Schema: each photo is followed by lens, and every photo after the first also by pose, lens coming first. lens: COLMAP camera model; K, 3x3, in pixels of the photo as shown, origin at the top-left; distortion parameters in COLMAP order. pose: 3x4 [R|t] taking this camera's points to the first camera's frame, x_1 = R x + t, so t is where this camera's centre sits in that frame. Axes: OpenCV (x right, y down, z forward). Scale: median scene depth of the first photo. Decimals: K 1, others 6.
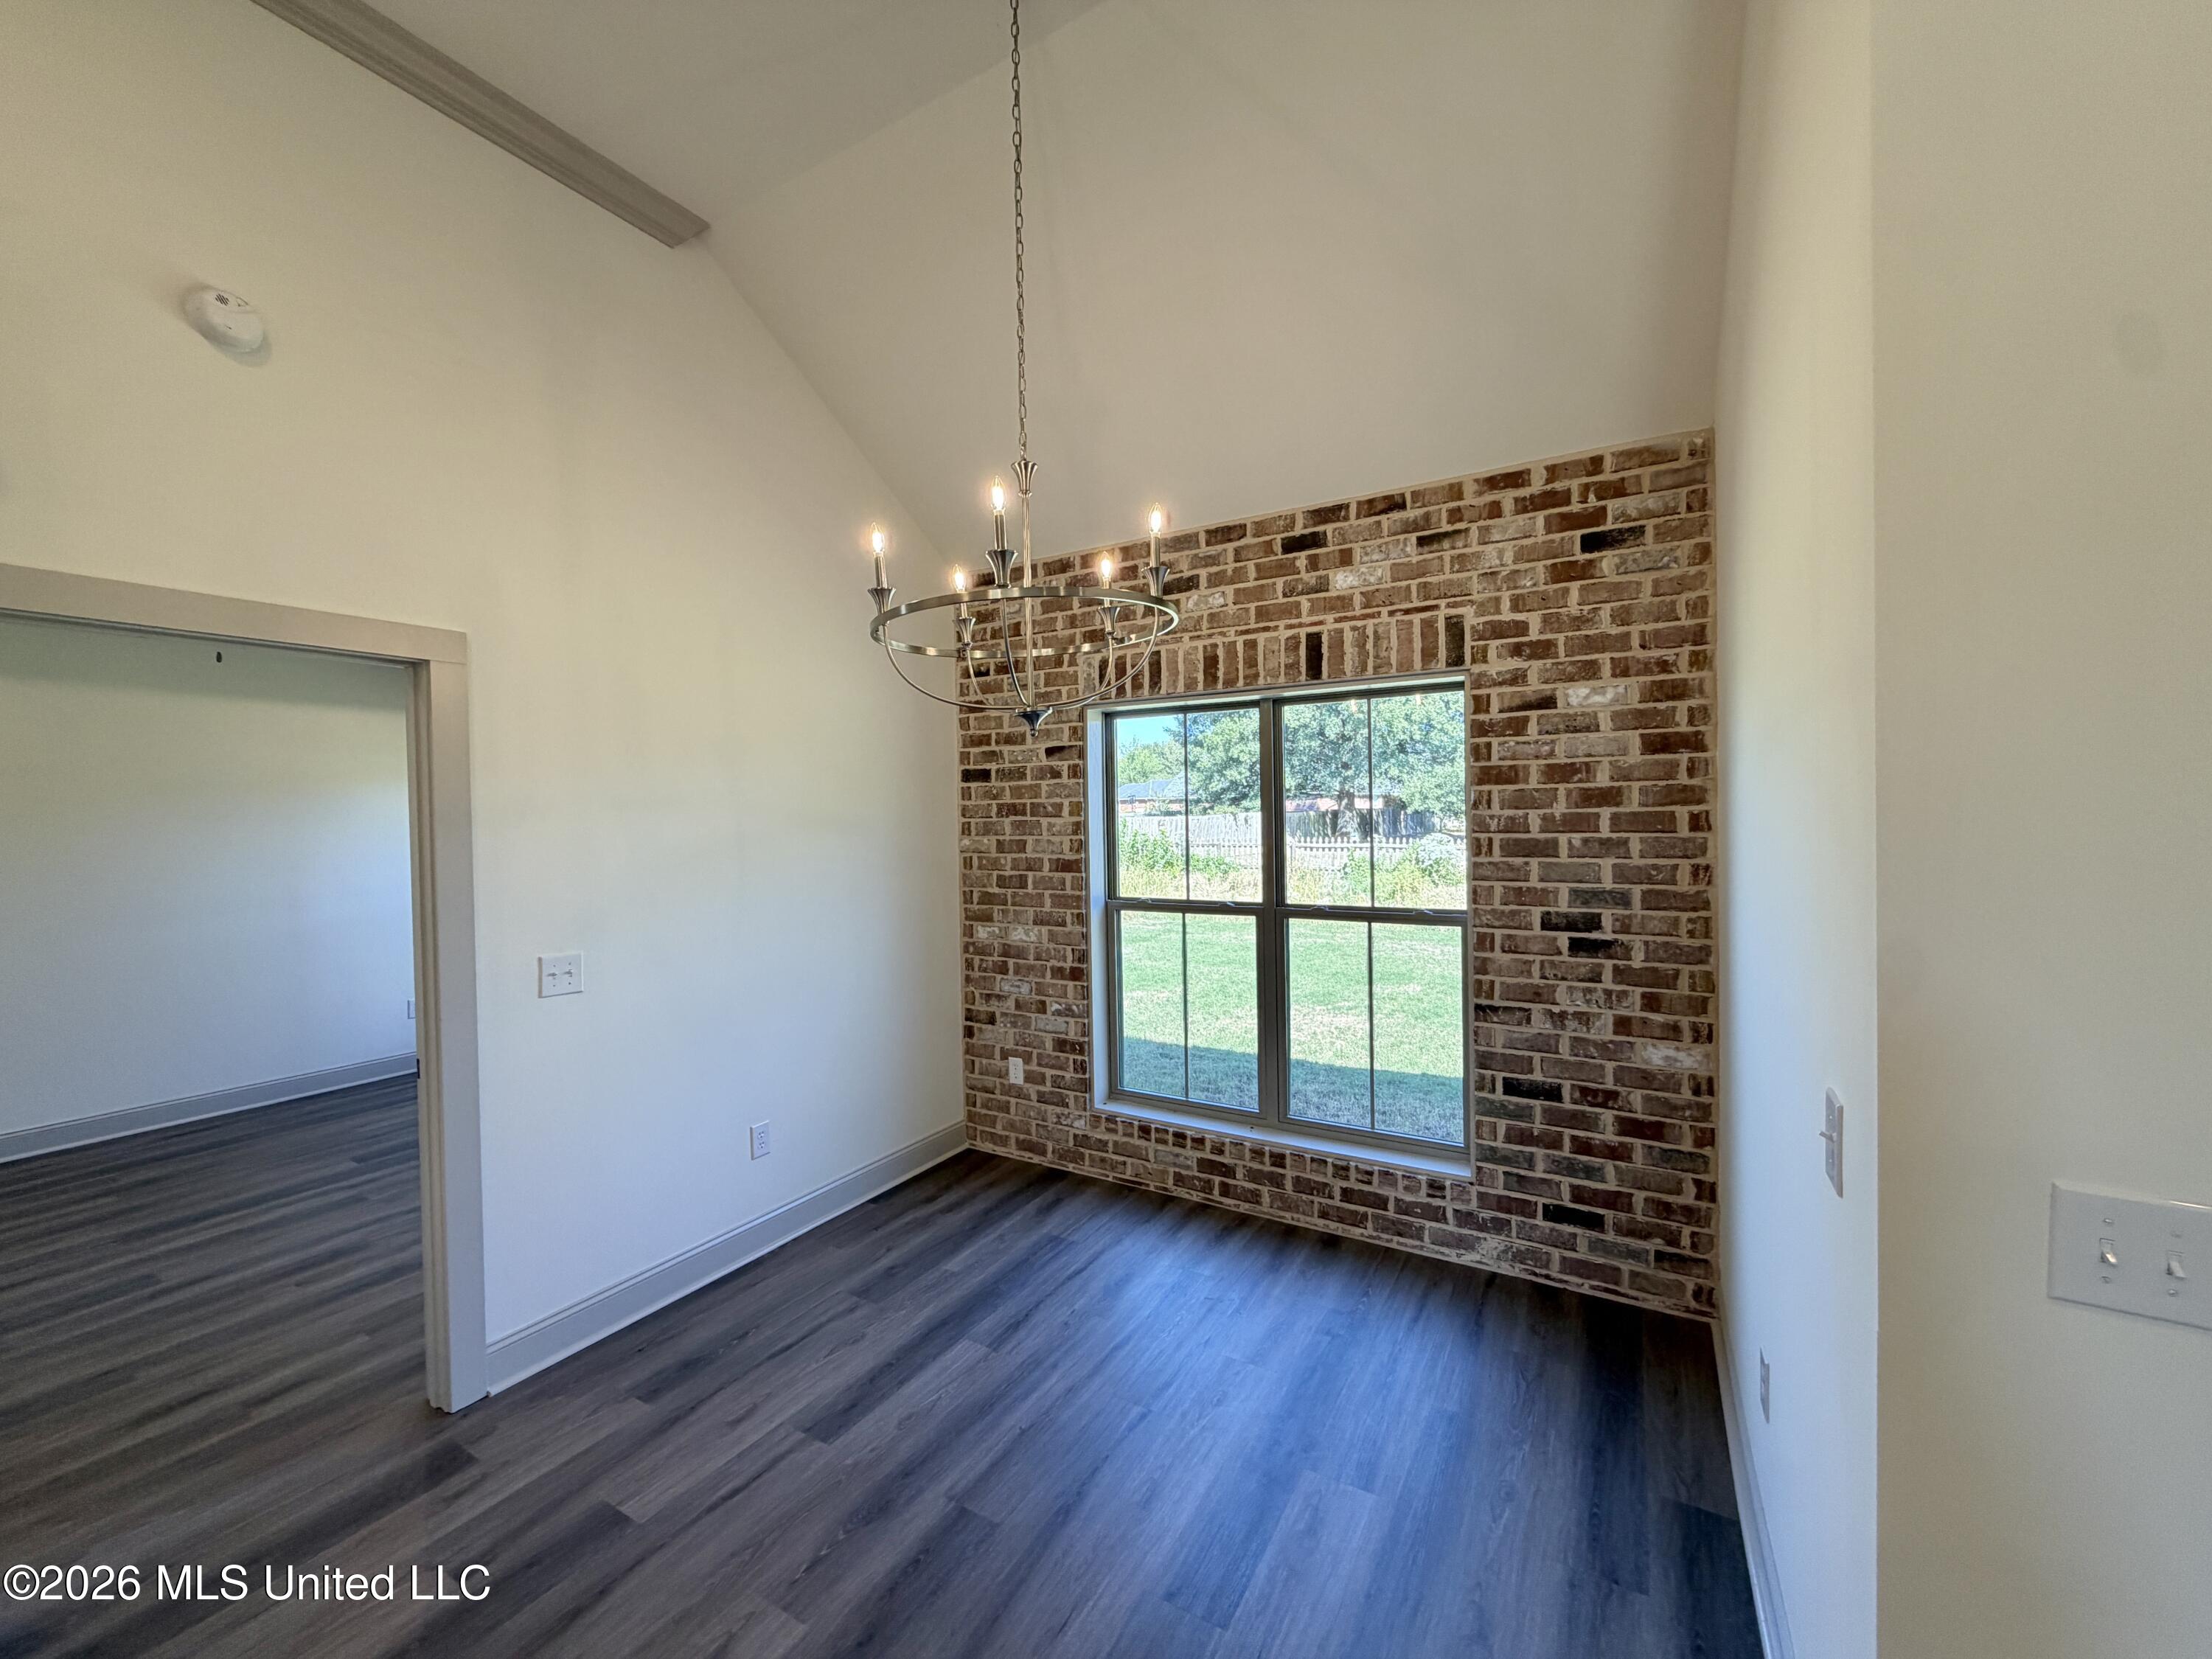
lens RADIAL K [[880.5, 0, 1100.4], [0, 880.5, 827.9], [0, 0, 1]] dist [-0.001024, 0.000207]
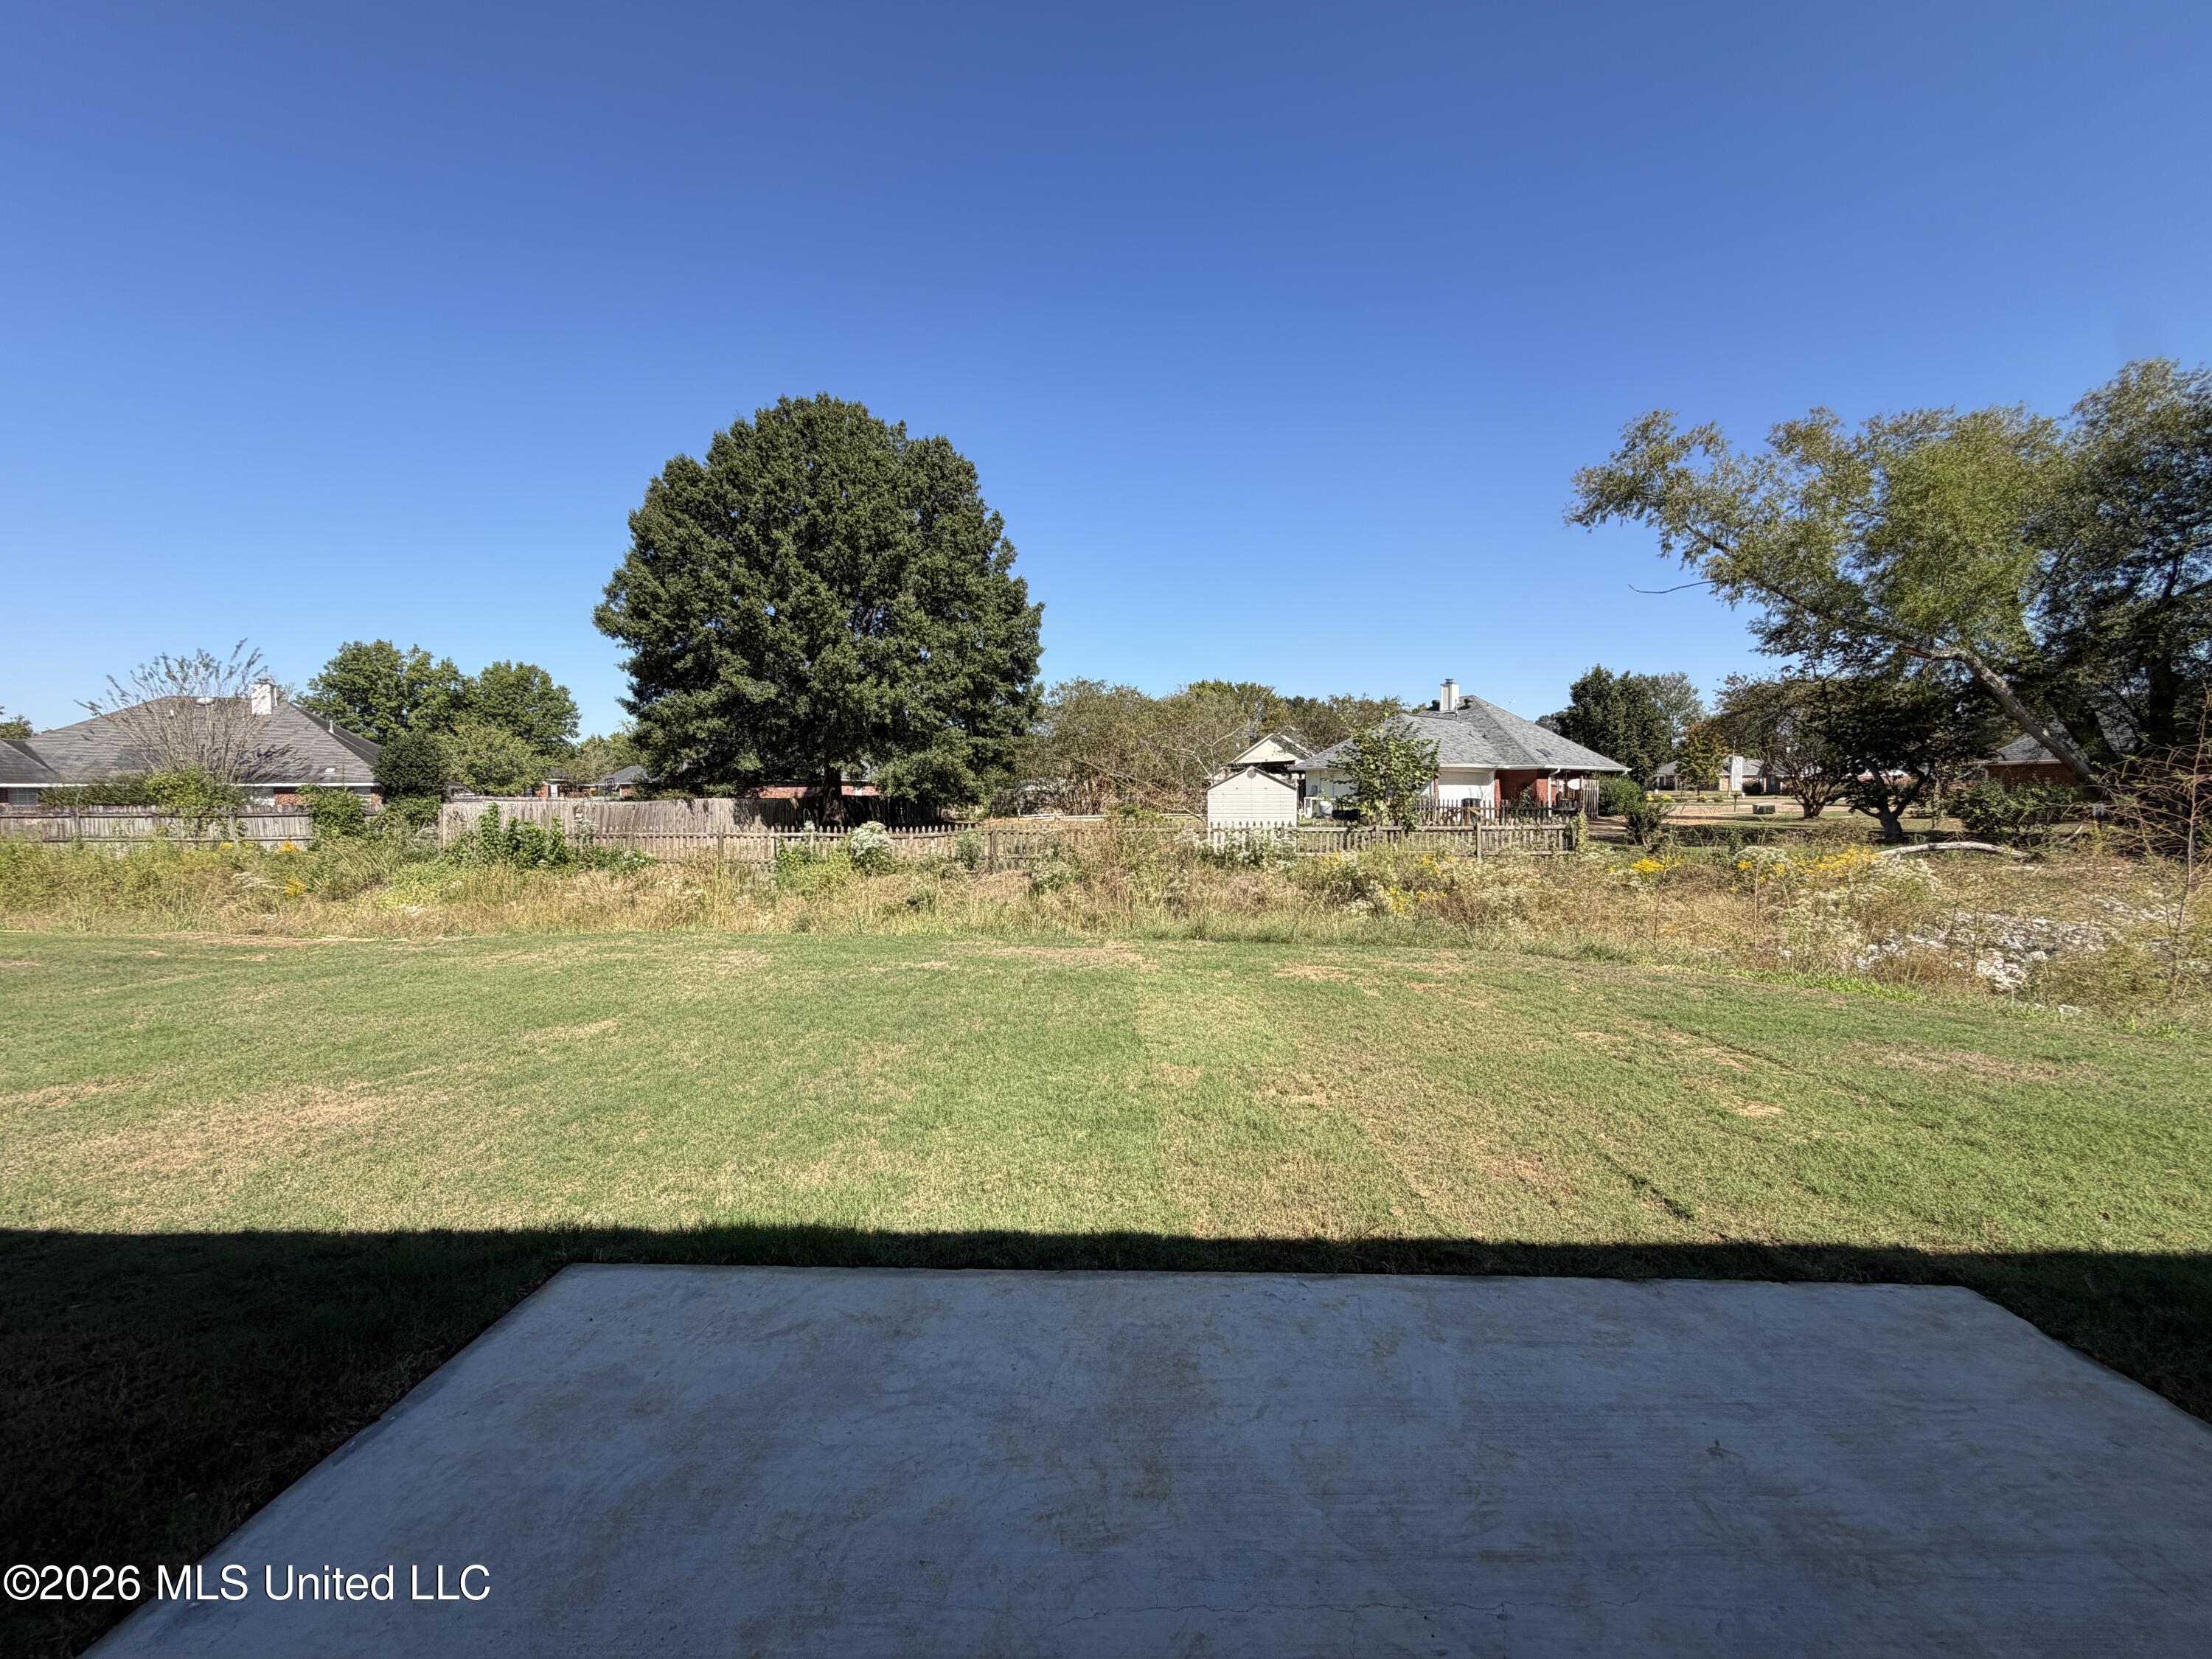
lens RADIAL K [[880.5, 0, 1100.4], [0, 880.5, 827.9], [0, 0, 1]] dist [-0.001024, 0.000207]
pose [[0.879286, -0.005790, 0.476260, 1.147737], [-0.000447, 0.999916, 0.012981, 0.011928], [-0.476295, -0.011627, 0.879209, 0.444018]]
